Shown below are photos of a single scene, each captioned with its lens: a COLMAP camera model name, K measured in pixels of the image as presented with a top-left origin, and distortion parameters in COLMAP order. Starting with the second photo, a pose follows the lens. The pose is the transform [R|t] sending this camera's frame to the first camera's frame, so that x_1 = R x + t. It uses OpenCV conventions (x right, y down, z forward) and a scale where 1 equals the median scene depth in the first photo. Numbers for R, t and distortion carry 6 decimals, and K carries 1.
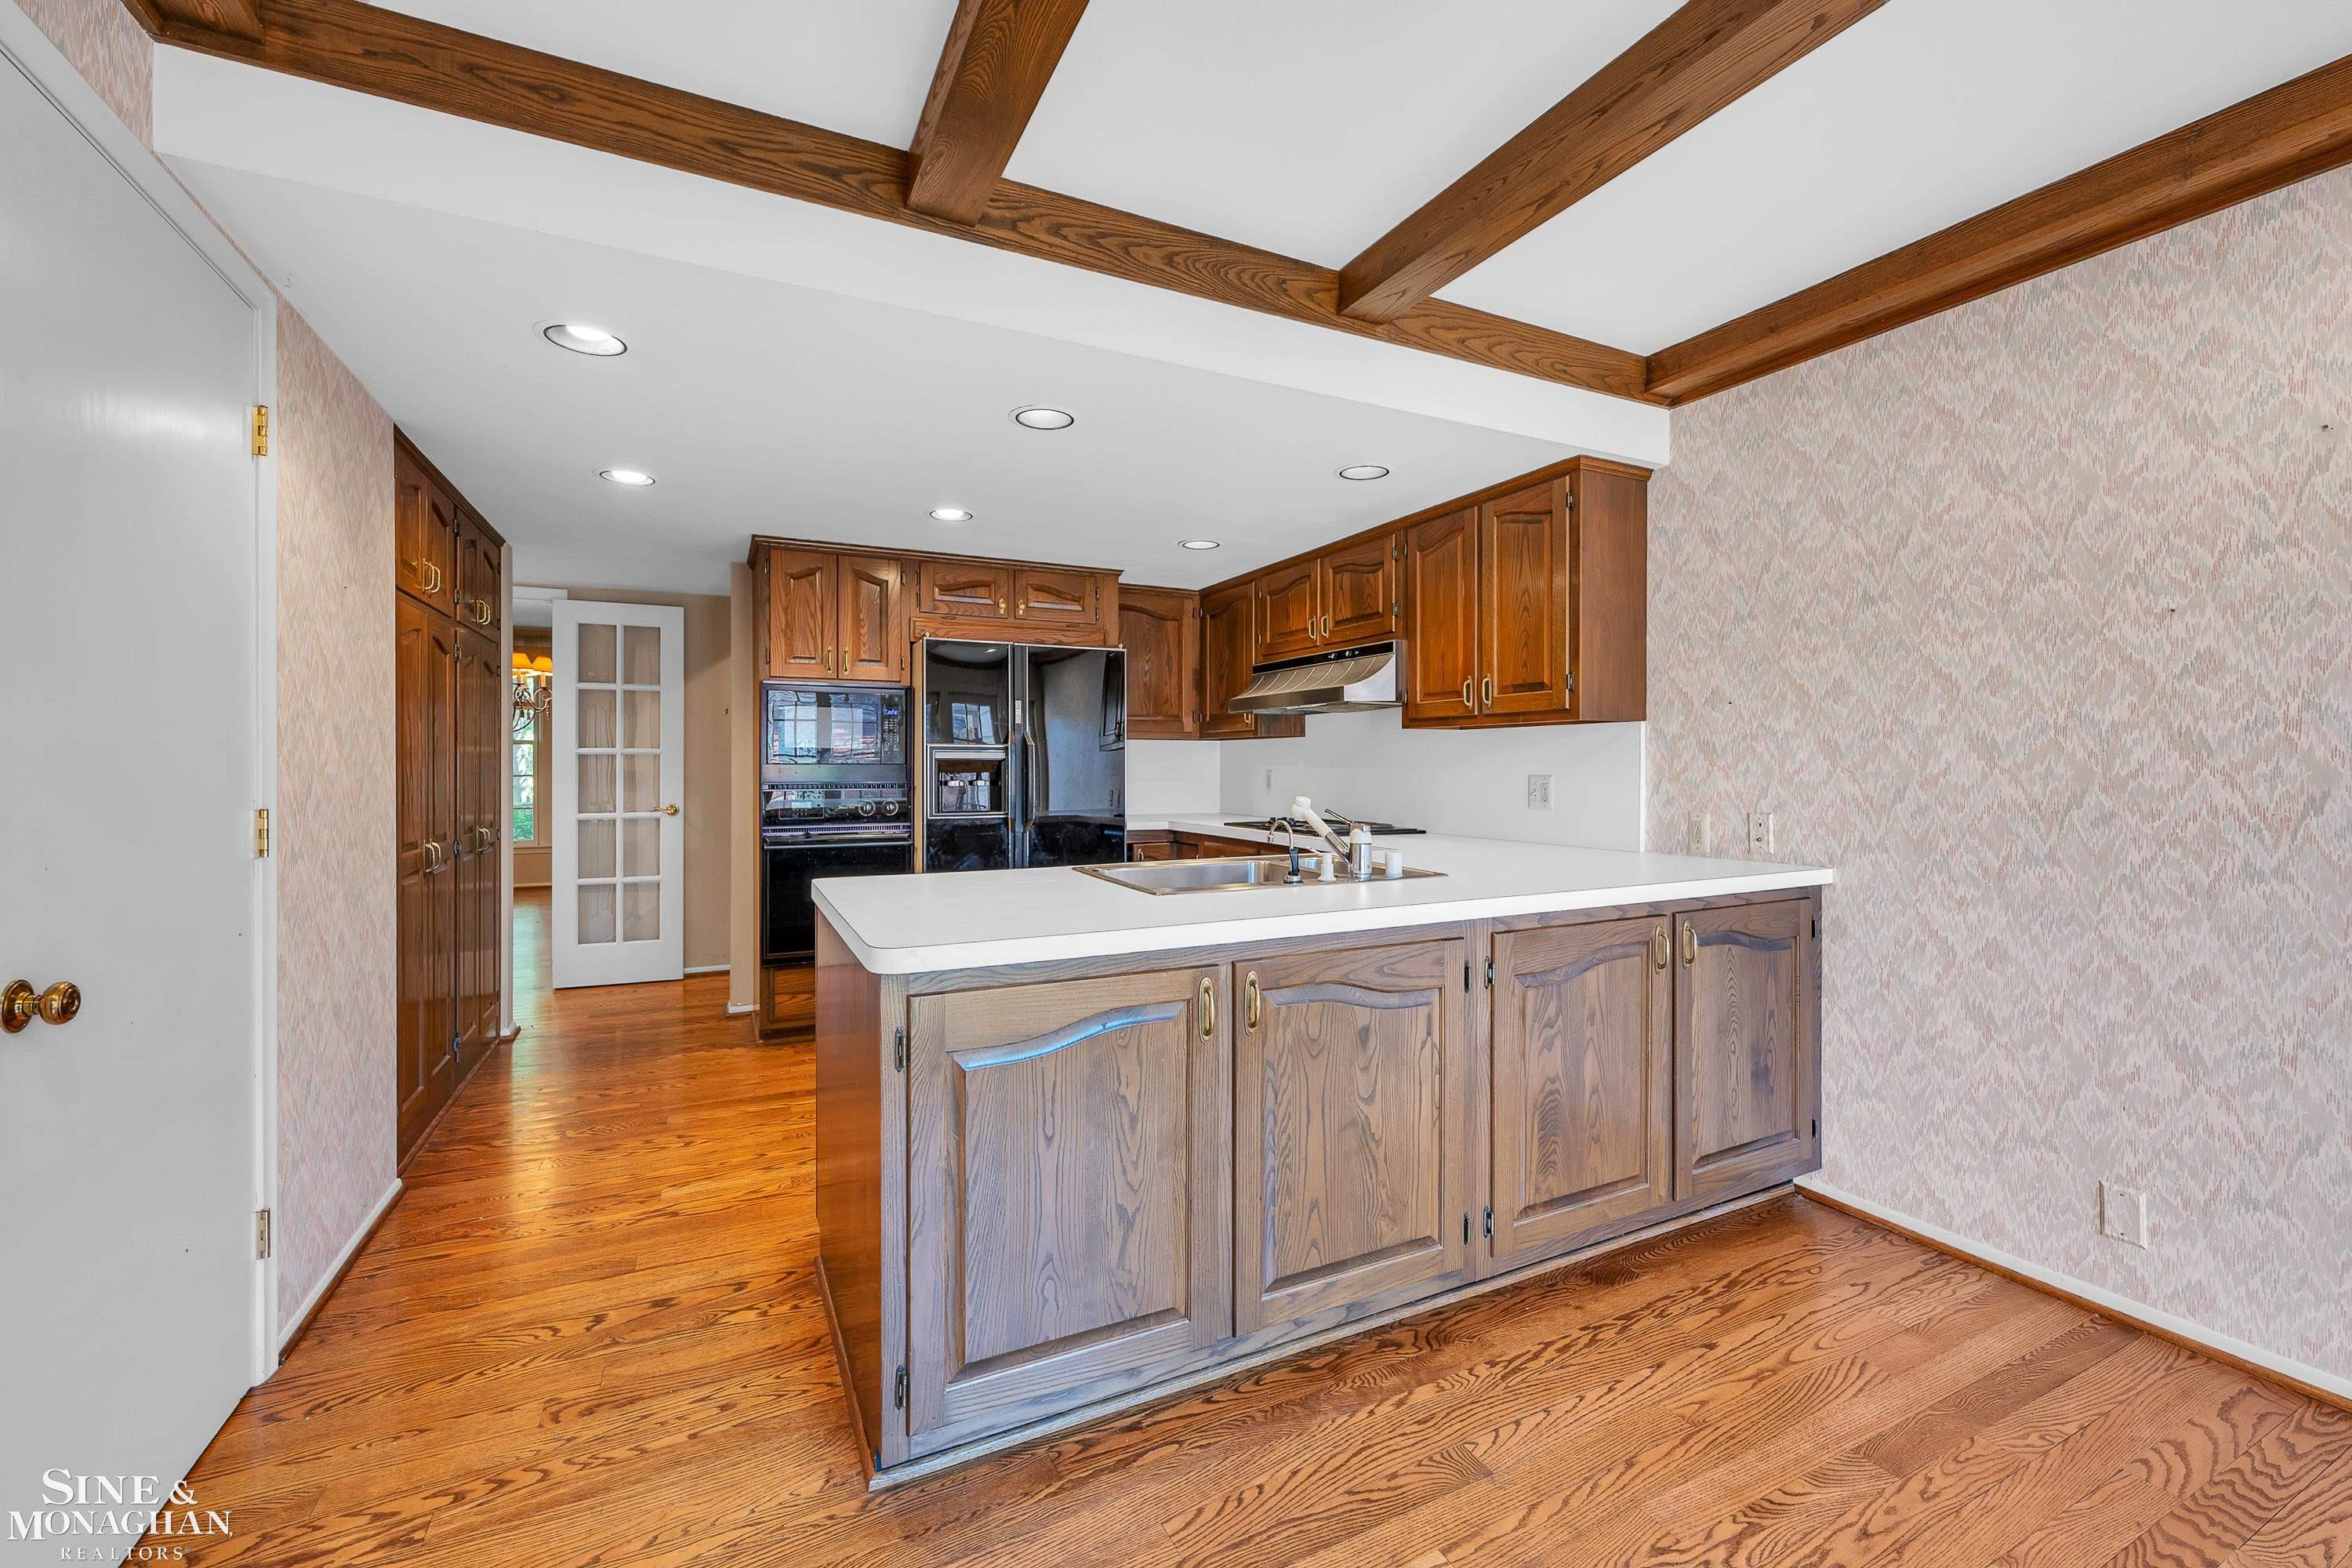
lens RADIAL K [[952.6, 0, 1174.9], [0, 952.6, 771.0], [0, 0, 1]] dist [0.000942, -0.000187]
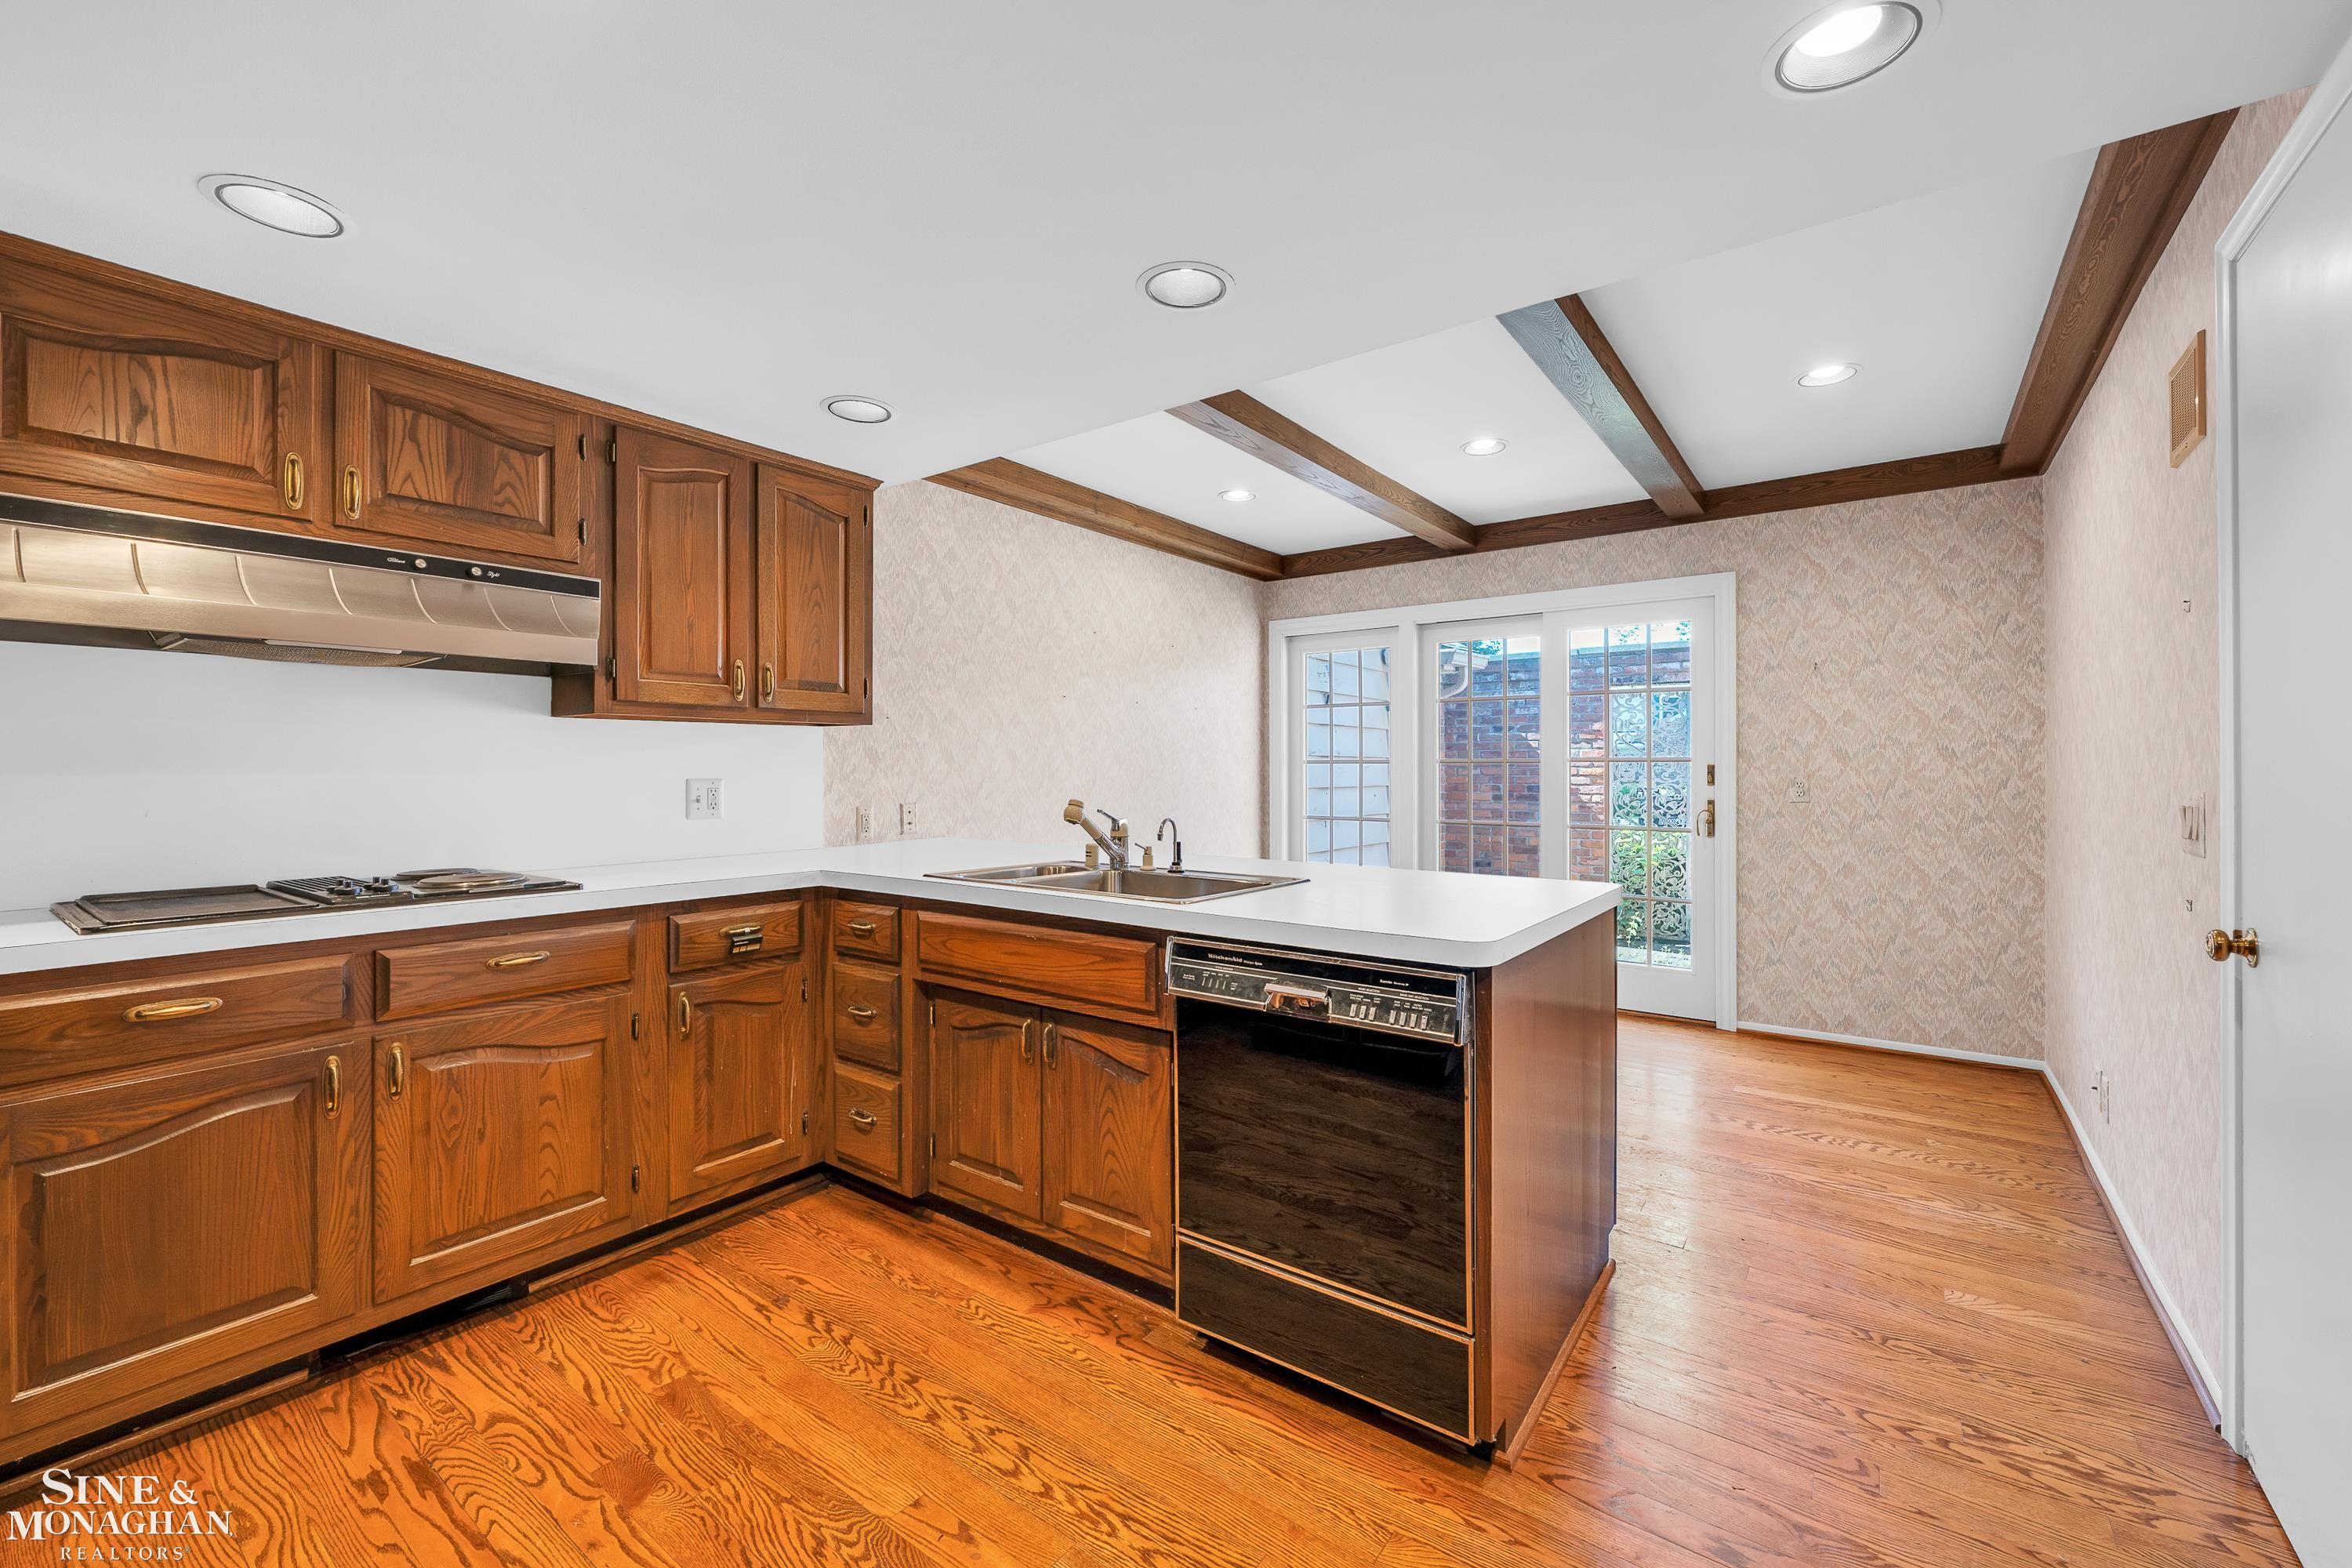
lens RADIAL K [[952.6, 0, 1180.7], [0, 952.6, 767.4], [0, 0, 1]] dist [0.000942, -0.000187]
pose [[-0.459115, -0.001595, 0.888375, -0.661387], [0.005928, 0.999971, 0.004858, -0.008779], [-0.888357, 0.007497, -0.459092, 1.138571]]
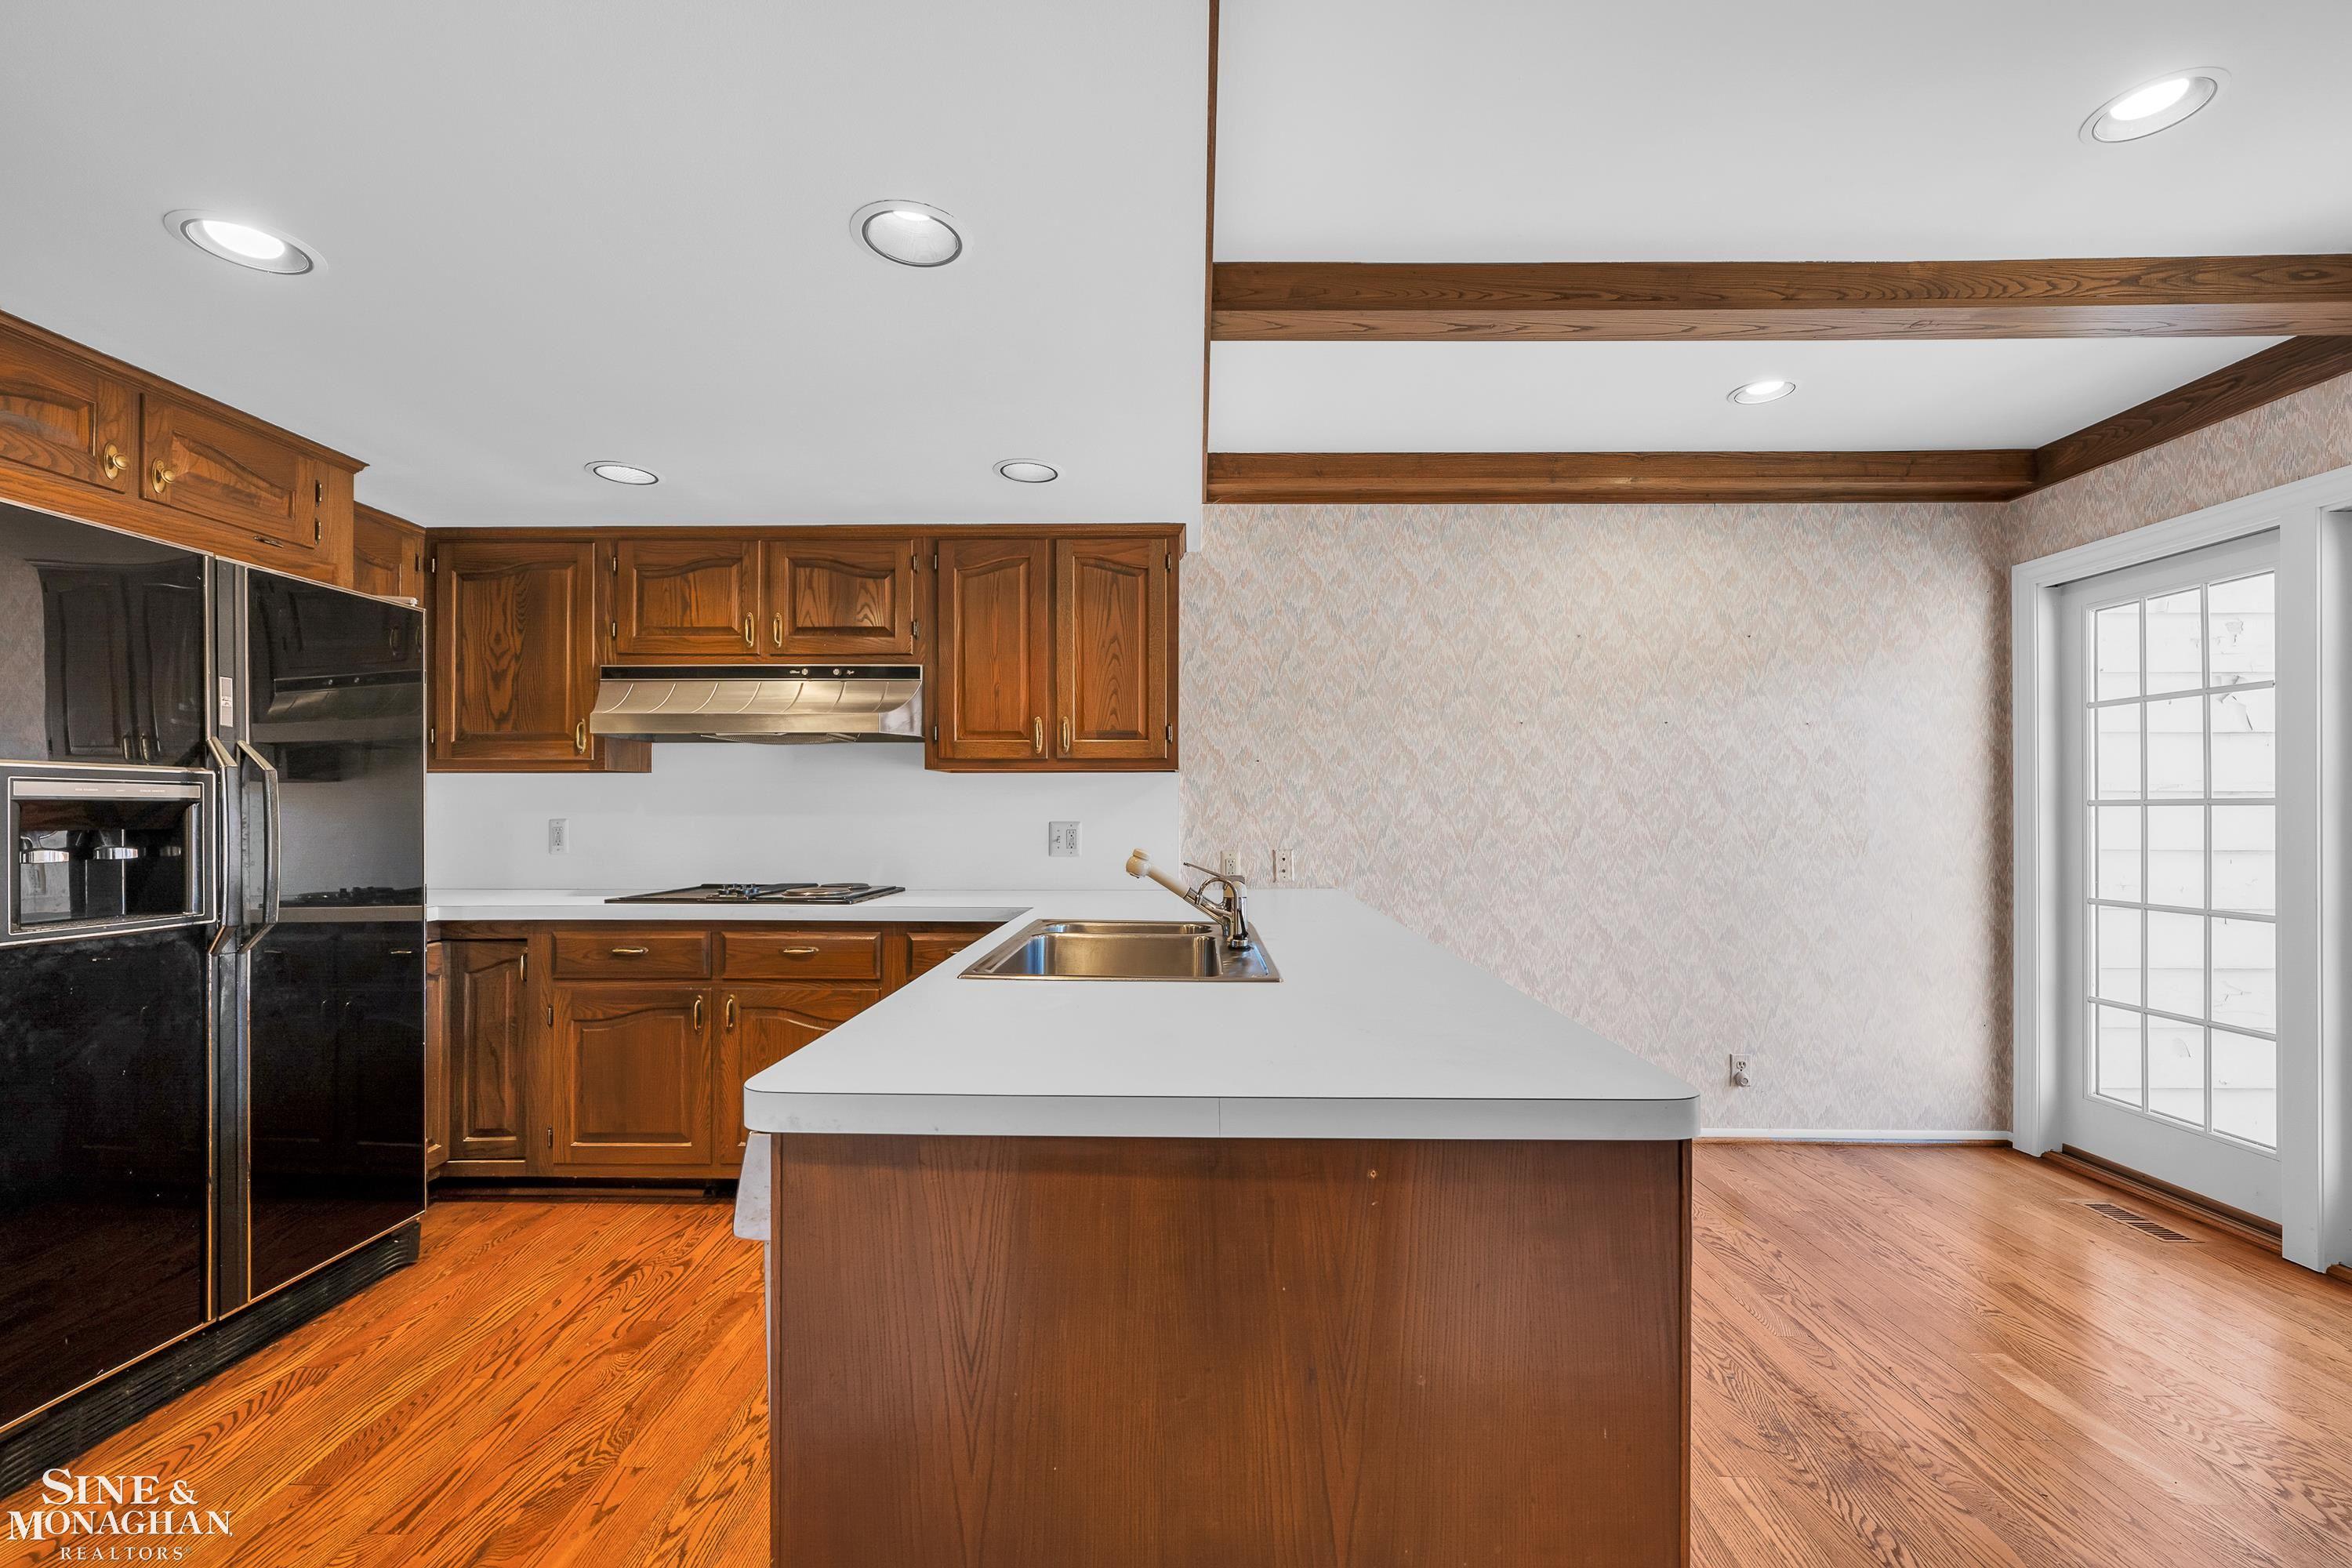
lens RADIAL K [[952.6, 0, 1176.9], [0, 952.6, 806.4], [0, 0, 1]] dist [0.000942, -0.000187]
pose [[0.456359, 0.002581, 0.889792, -0.508649], [0.005719, 0.999967, -0.005834, -0.005857], [-0.889777, 0.007751, 0.456329, 0.492919]]
